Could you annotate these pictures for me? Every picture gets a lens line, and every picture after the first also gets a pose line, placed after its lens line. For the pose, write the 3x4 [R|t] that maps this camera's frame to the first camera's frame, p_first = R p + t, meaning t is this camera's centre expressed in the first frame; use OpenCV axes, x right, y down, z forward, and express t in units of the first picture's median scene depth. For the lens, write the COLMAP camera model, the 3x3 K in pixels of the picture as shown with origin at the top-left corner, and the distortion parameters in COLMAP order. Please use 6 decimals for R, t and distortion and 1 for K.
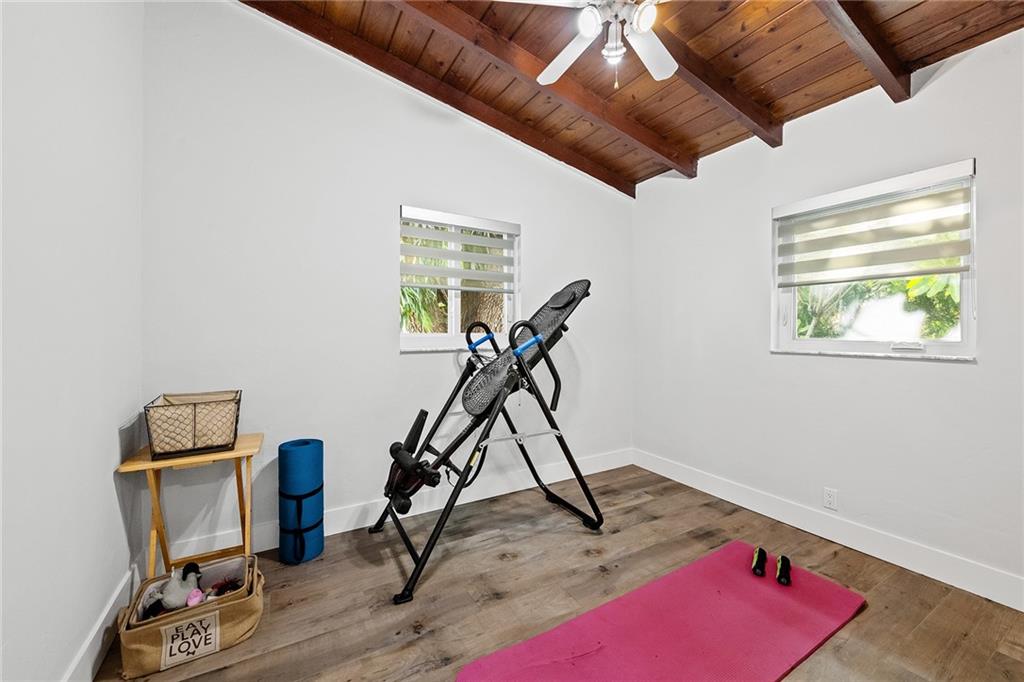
lens RADIAL K [[415.6, 0, 536.7], [0, 415.6, 337.9], [0, 0, 1]] dist [-0.003590, -0.000494]
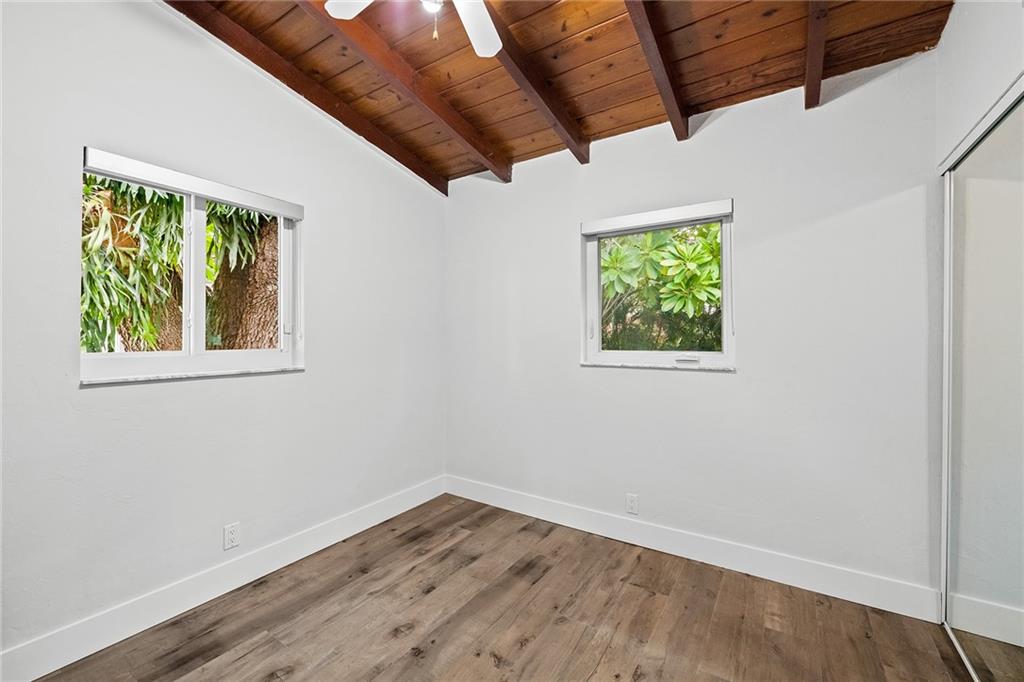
lens RADIAL K [[414.8, 0, 512.0], [0, 414.8, 341.0], [0, 0, 1]] dist [-0.001978, -0.000247]
pose [[0.918237, 0.000448, 0.396031, 0.011181], [0.001705, 0.999986, -0.005084, -0.021041], [-0.396028, 0.005344, 0.918223, 0.151693]]
